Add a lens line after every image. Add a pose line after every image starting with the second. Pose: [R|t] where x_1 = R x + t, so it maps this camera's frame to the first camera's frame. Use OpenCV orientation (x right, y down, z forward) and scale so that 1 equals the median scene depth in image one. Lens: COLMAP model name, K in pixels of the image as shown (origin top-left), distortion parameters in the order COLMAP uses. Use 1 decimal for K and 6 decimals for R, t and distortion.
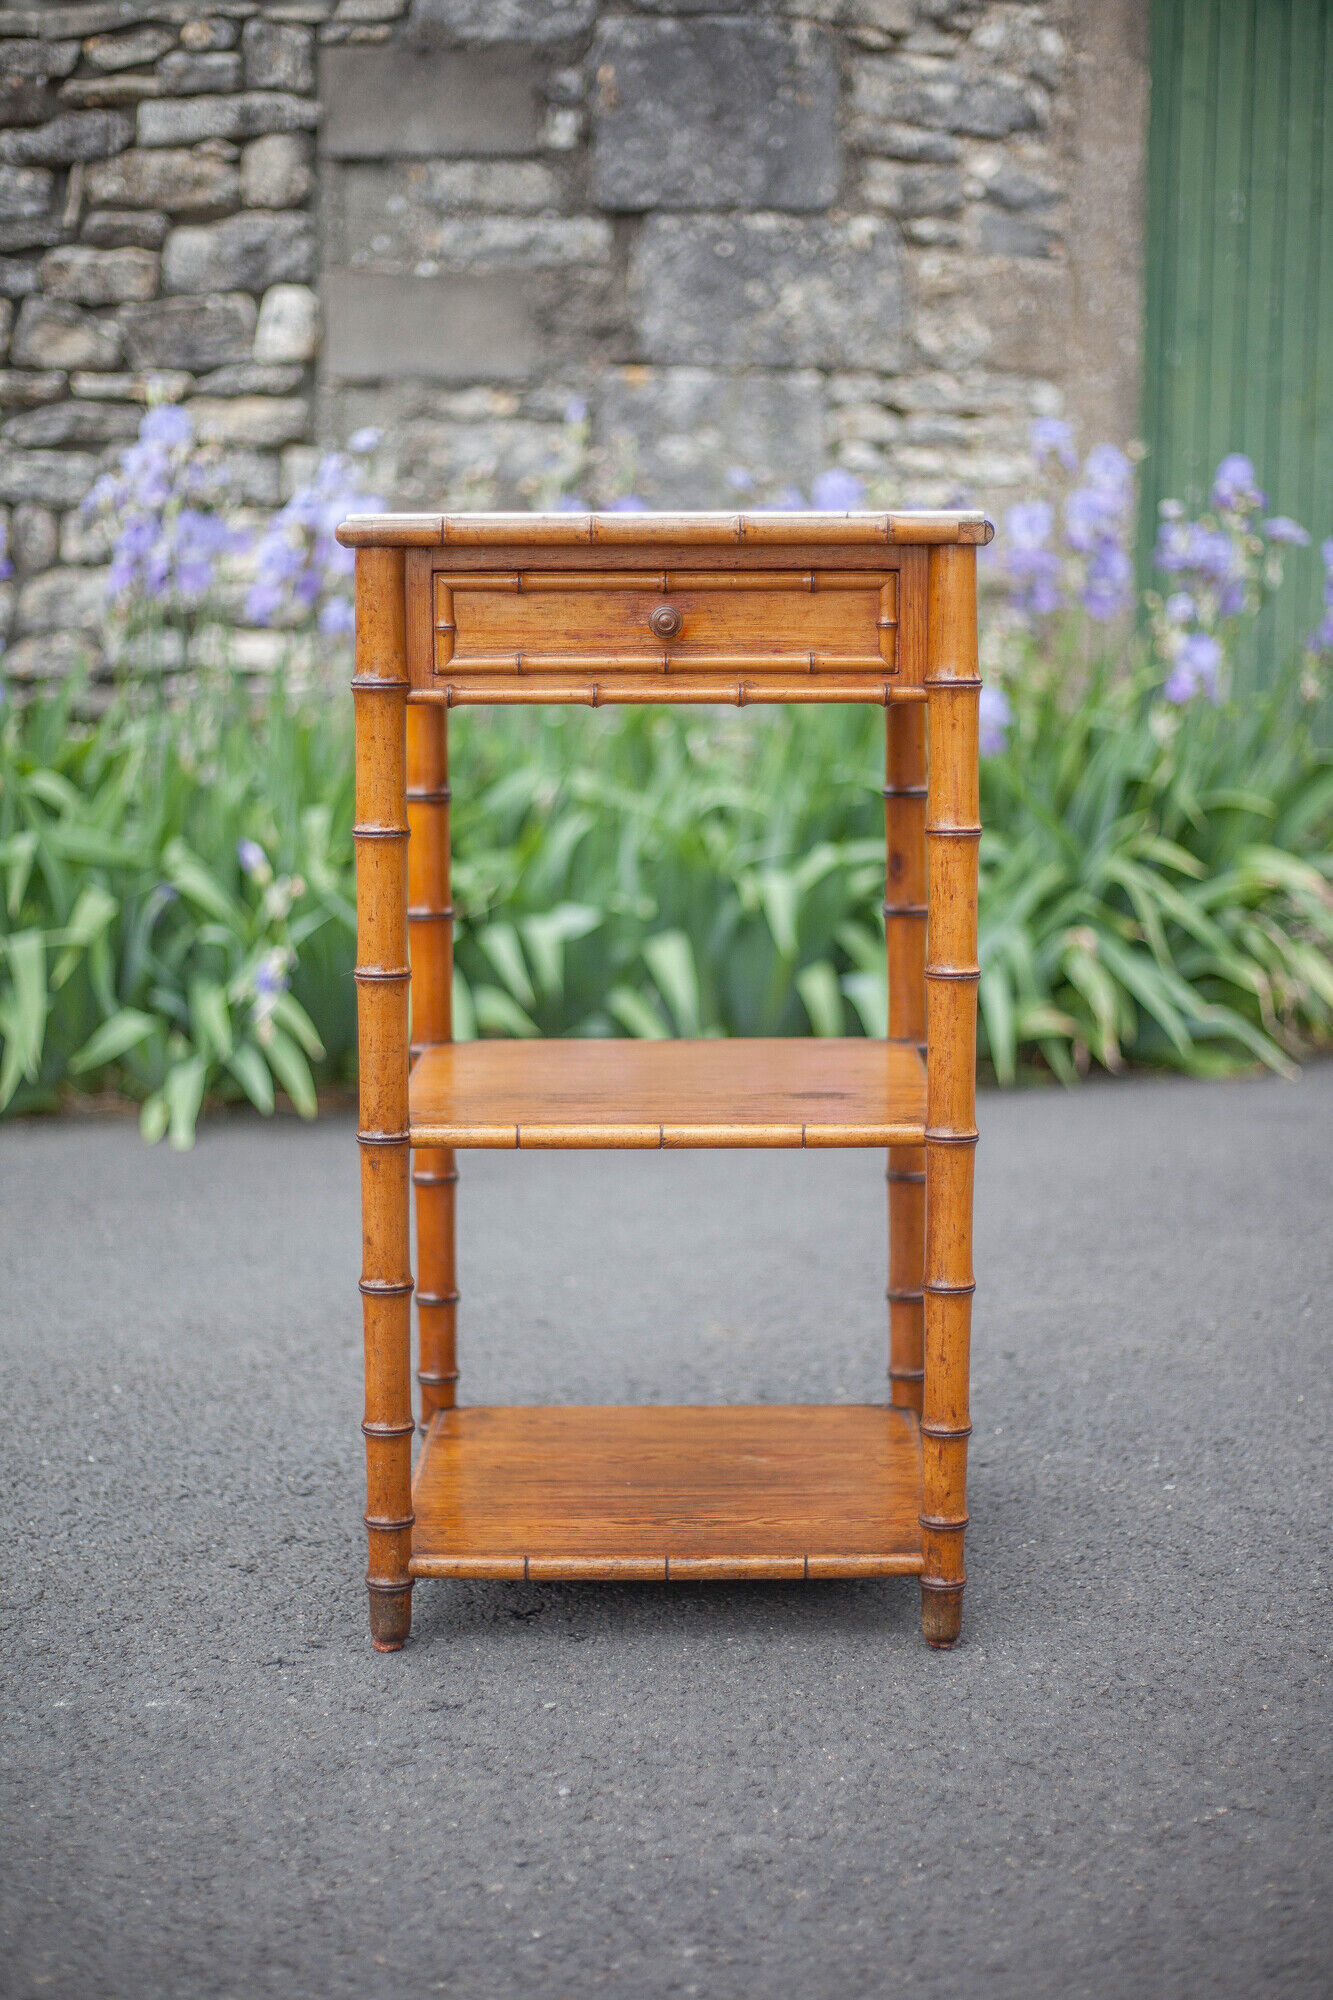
lens RADIAL K [[2944.8, 0, 666.5], [0, 2944.8, 1000.0], [0, 0, 1]] dist [-0.113885, -0.113306]
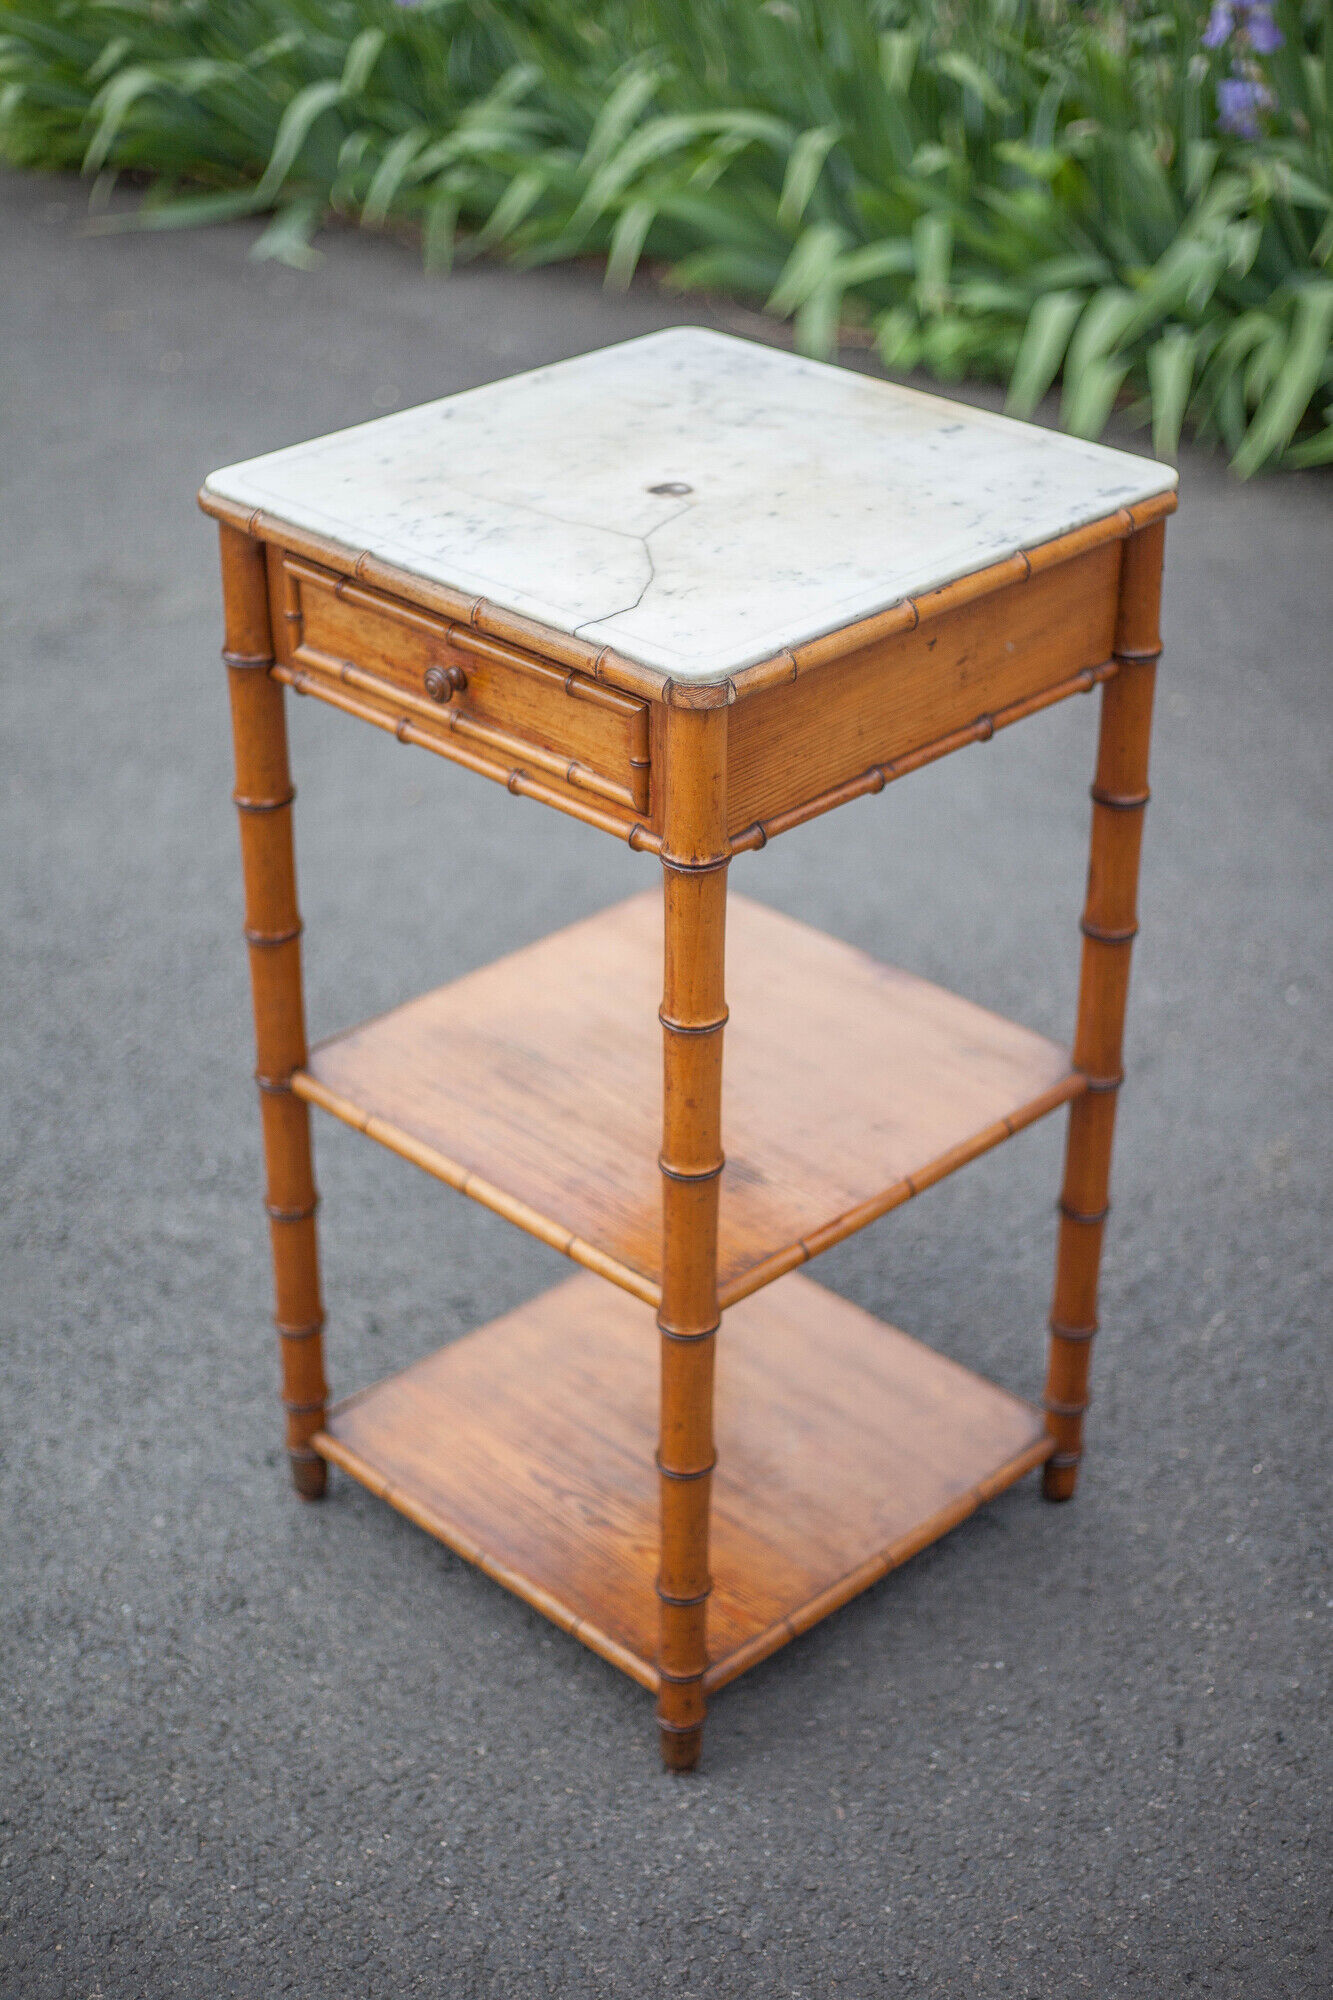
lens RADIAL K [[2944.8, 0, 666.5], [0, 2944.8, 1000.0], [0, 0, 1]] dist [-0.113885, -0.113306]
pose [[0.708761, 0.357772, -0.607994, 0.499424], [-0.095511, 0.902585, 0.419783, -0.342712], [0.698953, -0.239456, 0.673888, 0.372784]]
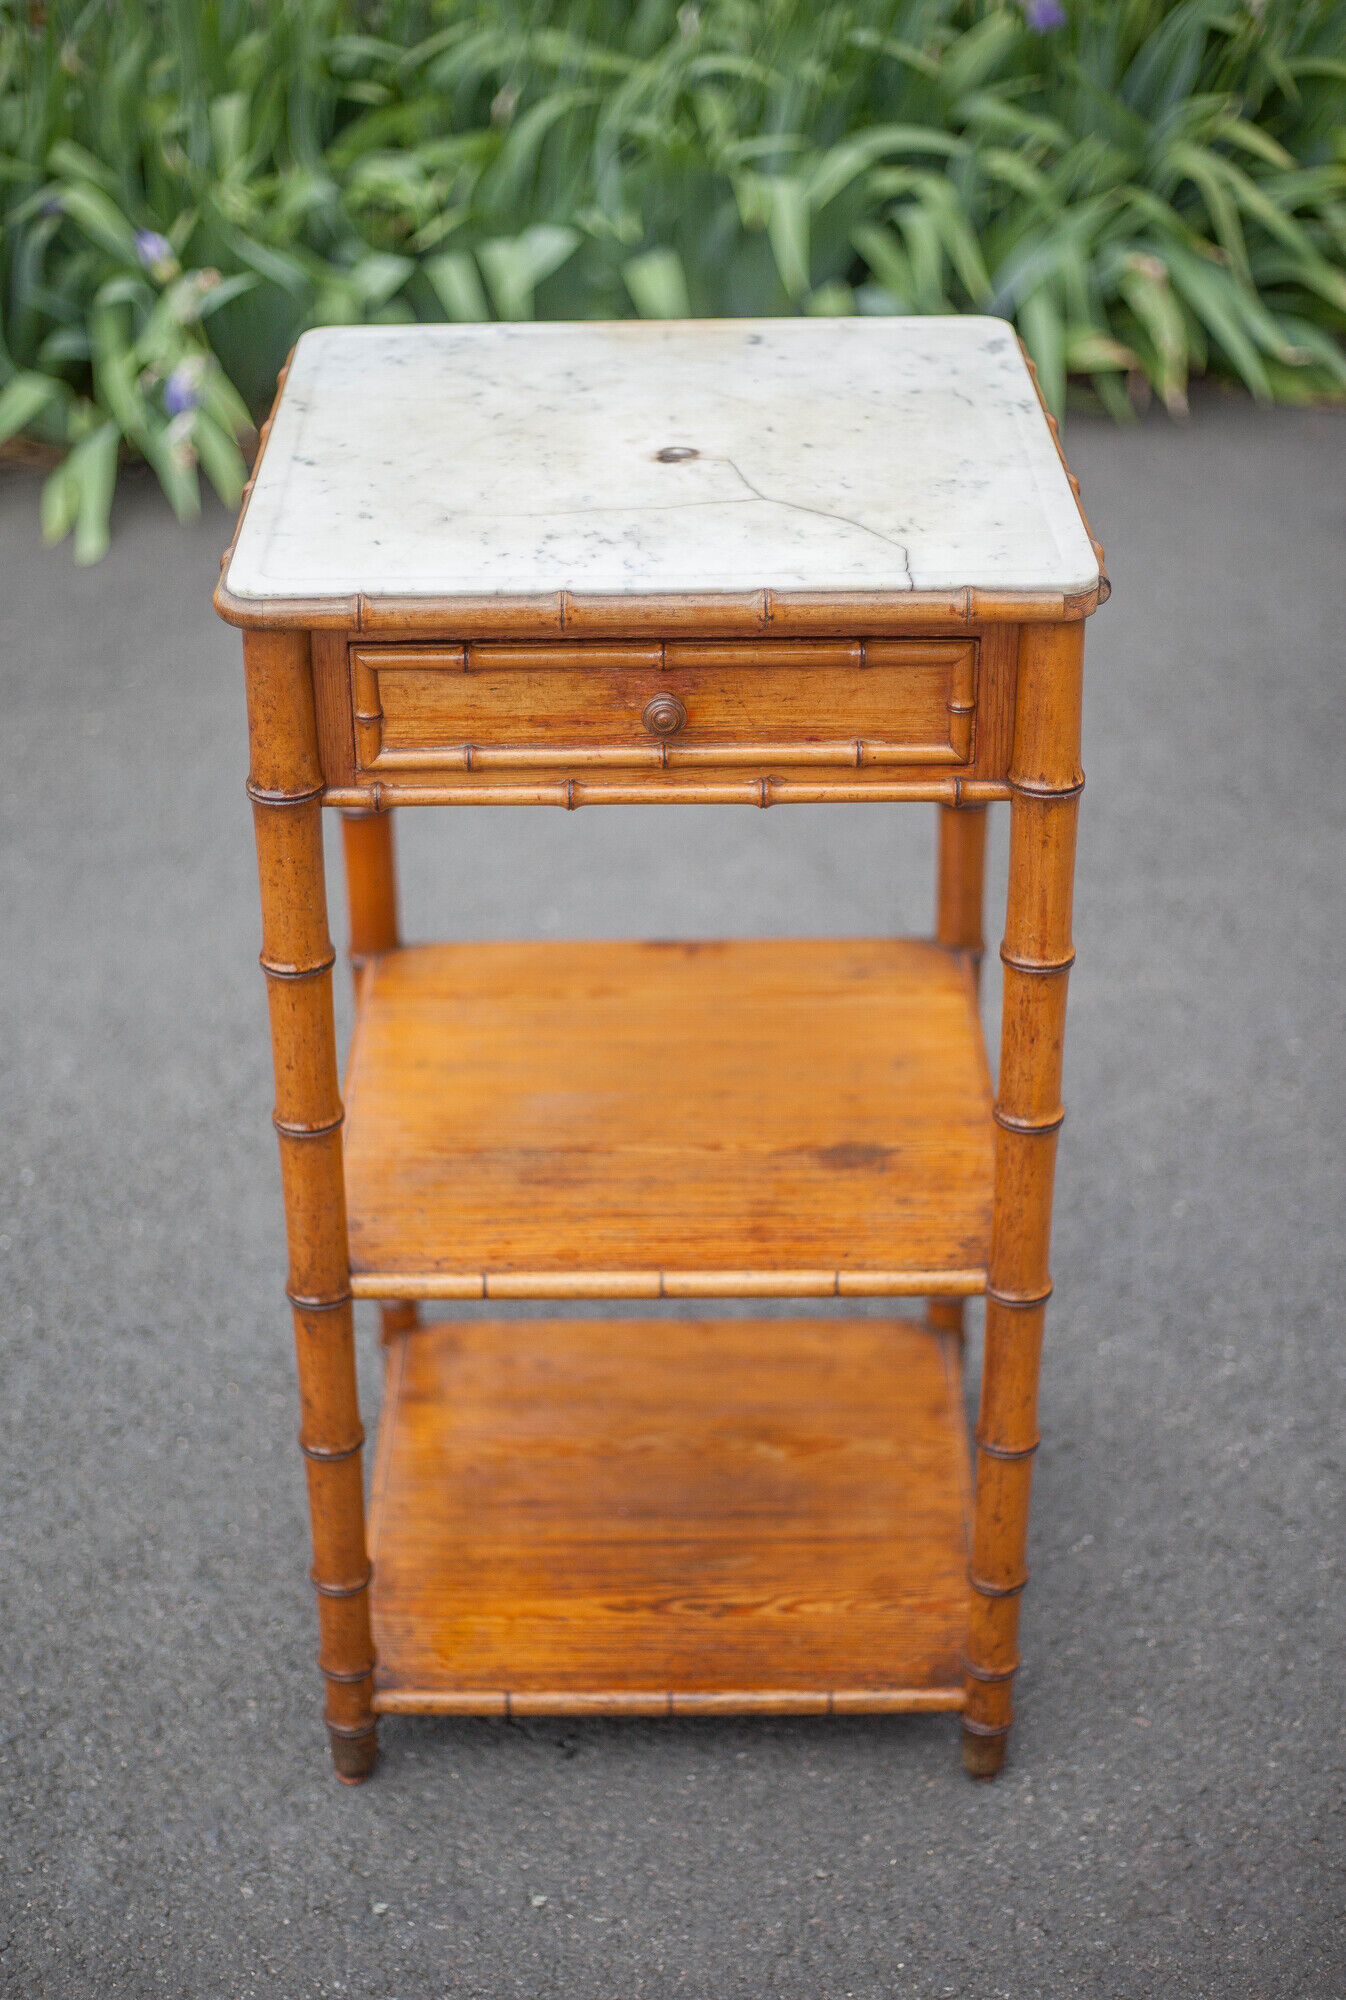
lens RADIAL K [[3097.6, 0, 659.9], [0, 3097.6, 1041.5], [0, 0, 1]] dist [-0.141414, 0.102687]
pose [[0.999971, -0.007311, 0.002352, -0.003176], [0.005846, 0.923198, 0.384280, -0.294500], [-0.004981, -0.384255, 0.923214, 0.204349]]
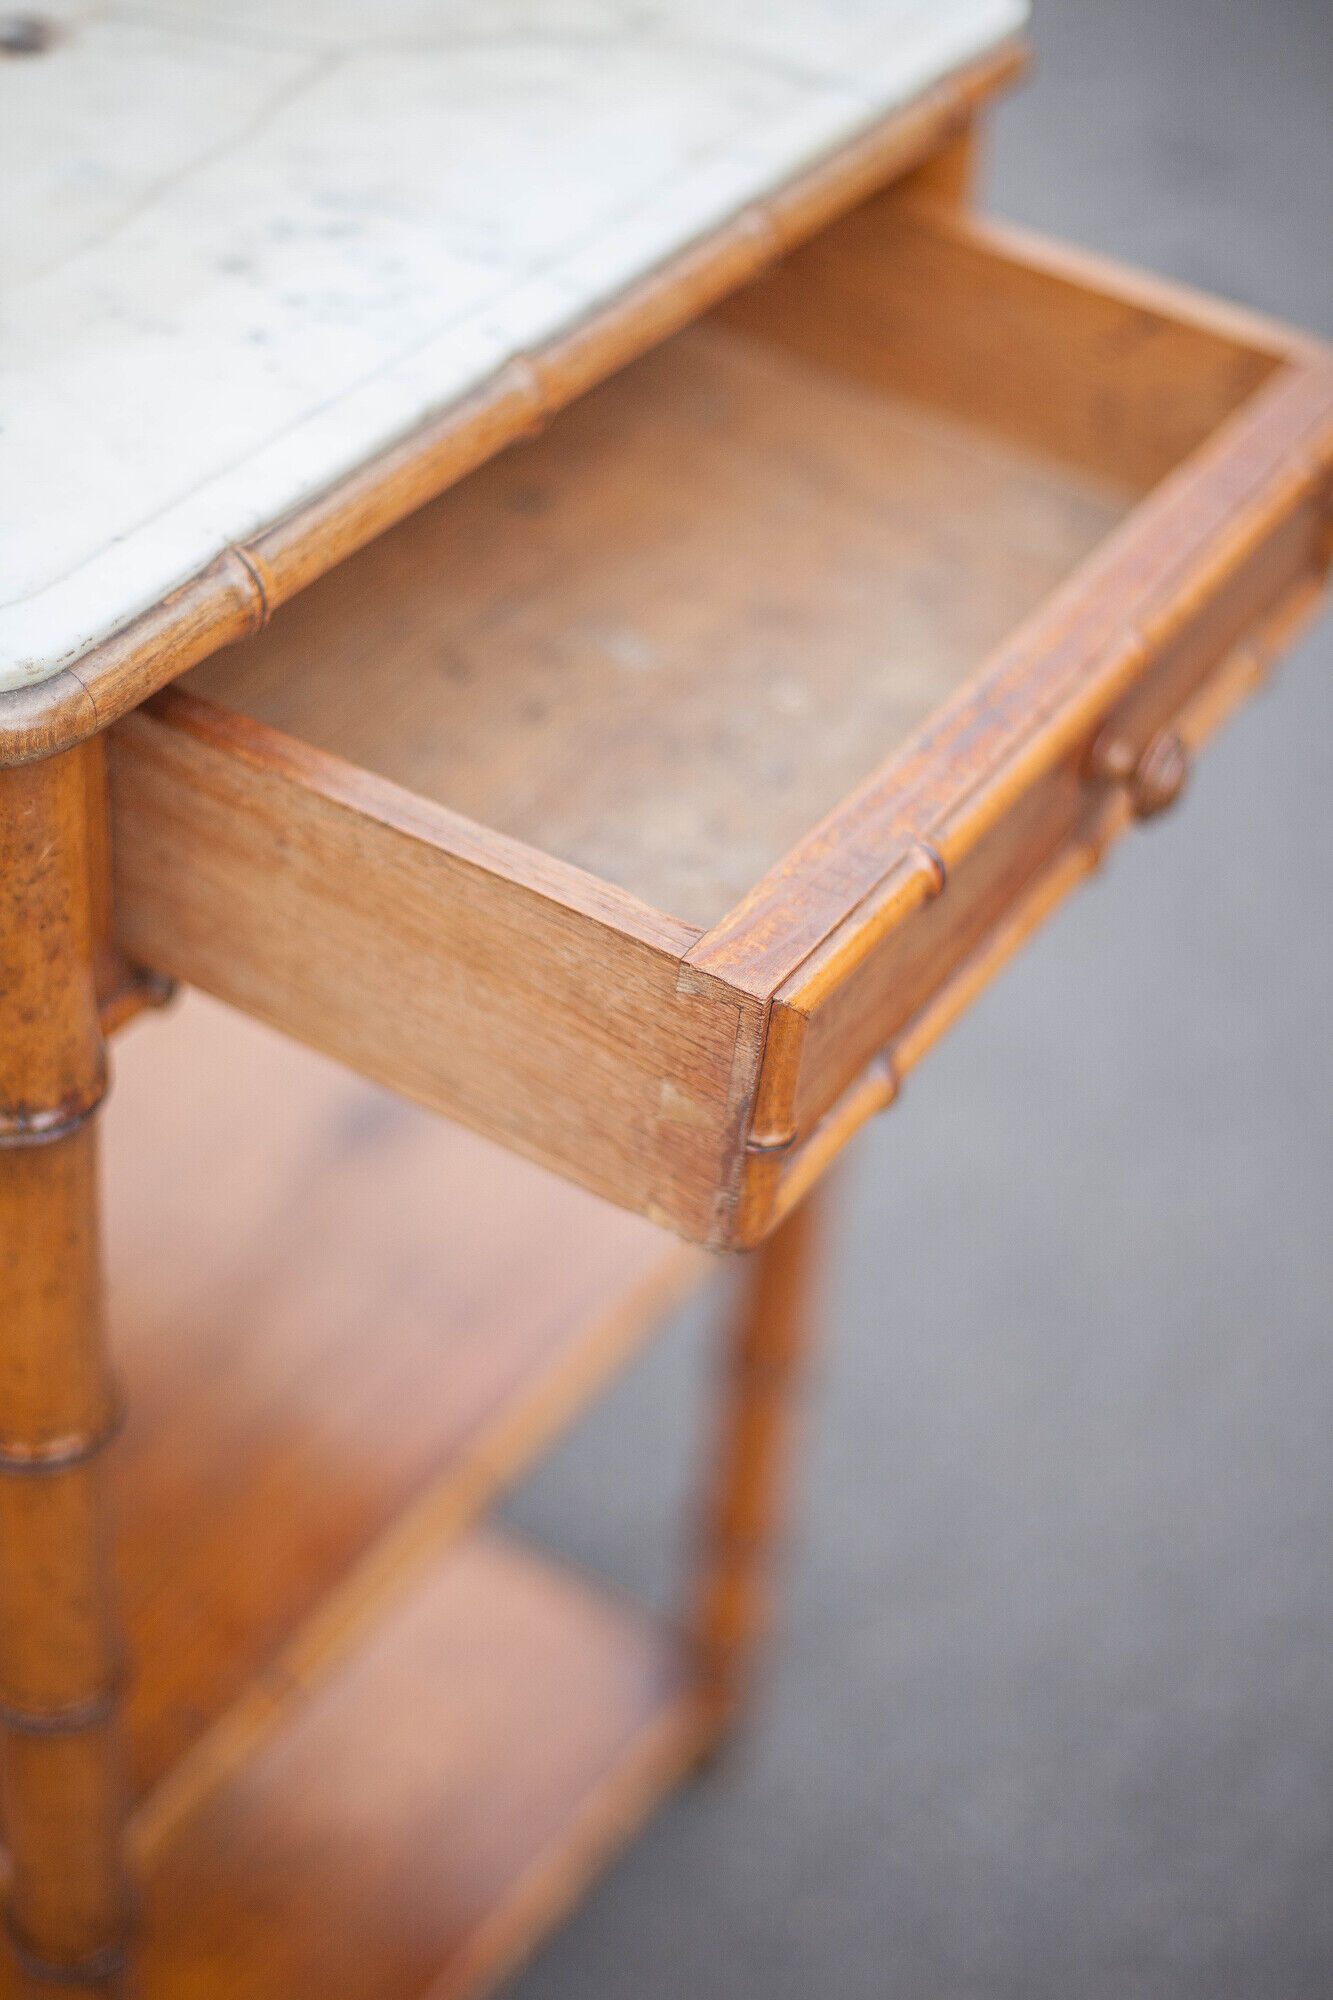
lens RADIAL K [[3030.0, 0, 666.5], [0, 3030.0, 1000.0], [0, 0, 1]] dist [-0.140380, 0.015254]
pose [[0.514054, -0.515320, 0.685706, -0.229274], [0.027029, 0.808752, 0.587528, -0.248002], [-0.857332, -0.283488, 0.429671, 0.681070]]
